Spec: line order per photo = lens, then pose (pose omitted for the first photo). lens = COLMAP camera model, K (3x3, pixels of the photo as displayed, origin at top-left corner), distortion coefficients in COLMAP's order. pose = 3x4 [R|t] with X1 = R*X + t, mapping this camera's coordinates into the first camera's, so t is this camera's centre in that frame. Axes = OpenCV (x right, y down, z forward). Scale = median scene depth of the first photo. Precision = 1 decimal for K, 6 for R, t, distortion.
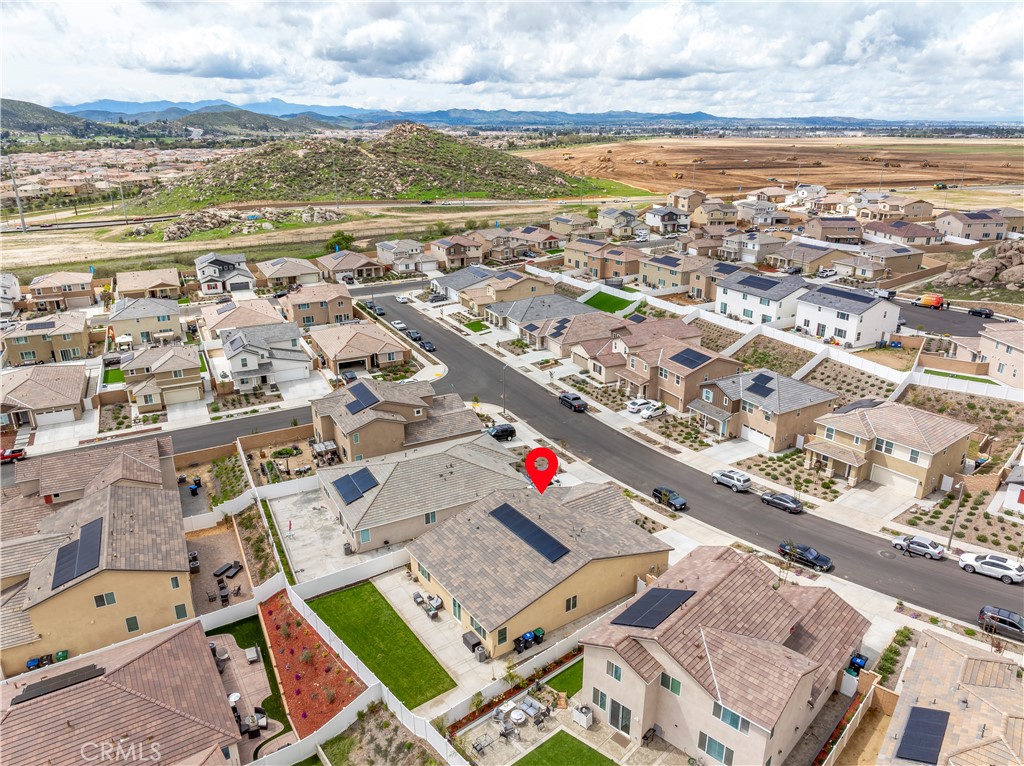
lens RADIAL K [[725.4, 0, 516.5], [0, 725.4, 385.2], [0, 0, 1]] dist [-0.020549, 0.012191]
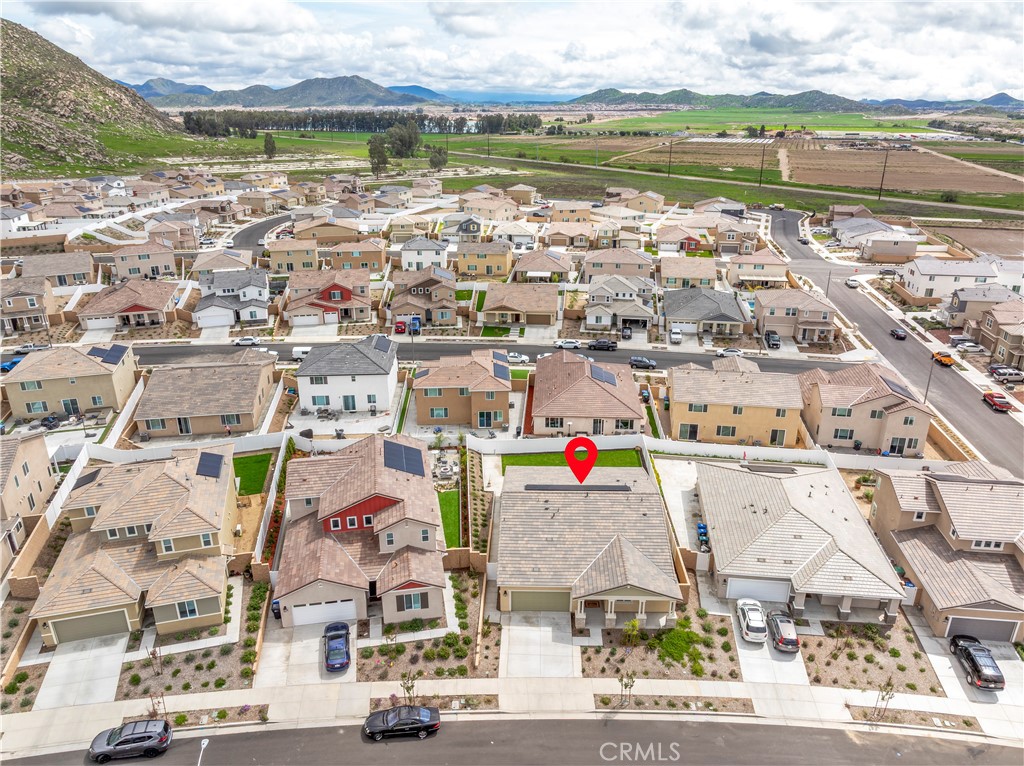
lens RADIAL K [[725.4, 0, 516.5], [0, 725.4, 385.2], [0, 0, 1]] dist [-0.020549, 0.012191]
pose [[-0.589904, 0.298397, -0.750315, 0.284588], [-0.276274, 0.798546, 0.534786, -0.160051], [0.758740, 0.522765, -0.388626, 0.442565]]
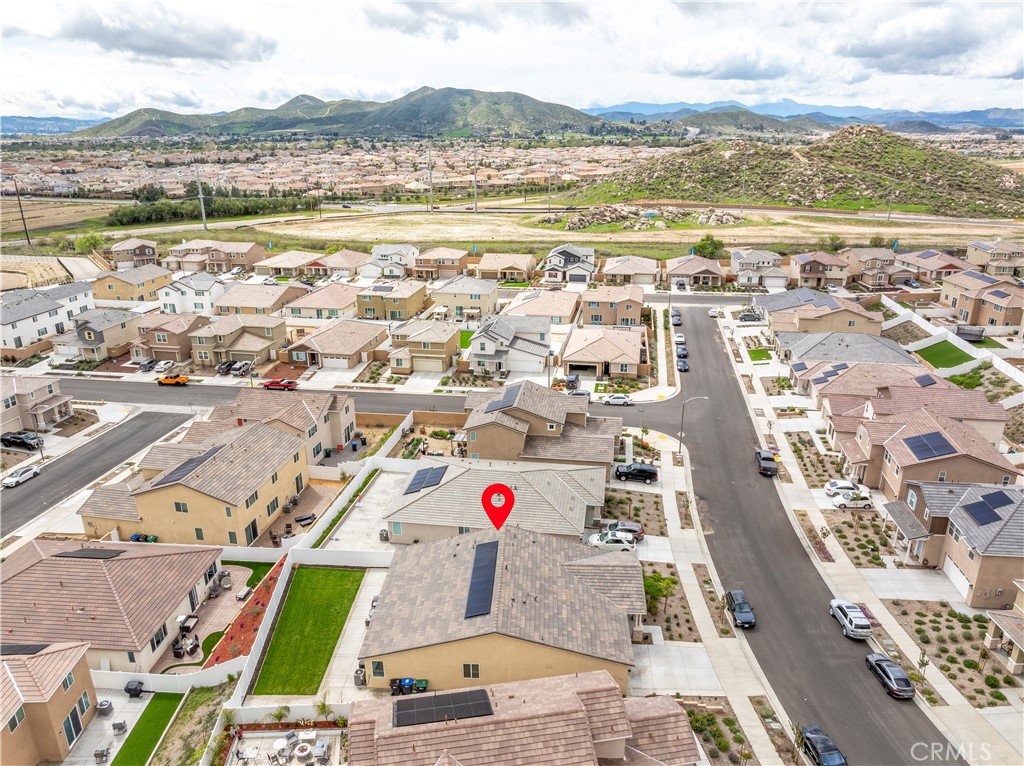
lens RADIAL K [[725.4, 0, 516.5], [0, 725.4, 385.2], [0, 0, 1]] dist [-0.020549, 0.012191]
pose [[0.798748, 0.203199, -0.566314, 0.178909], [-0.203579, 0.977002, 0.063423, -0.033808], [0.566178, 0.064630, 0.821746, 0.094416]]
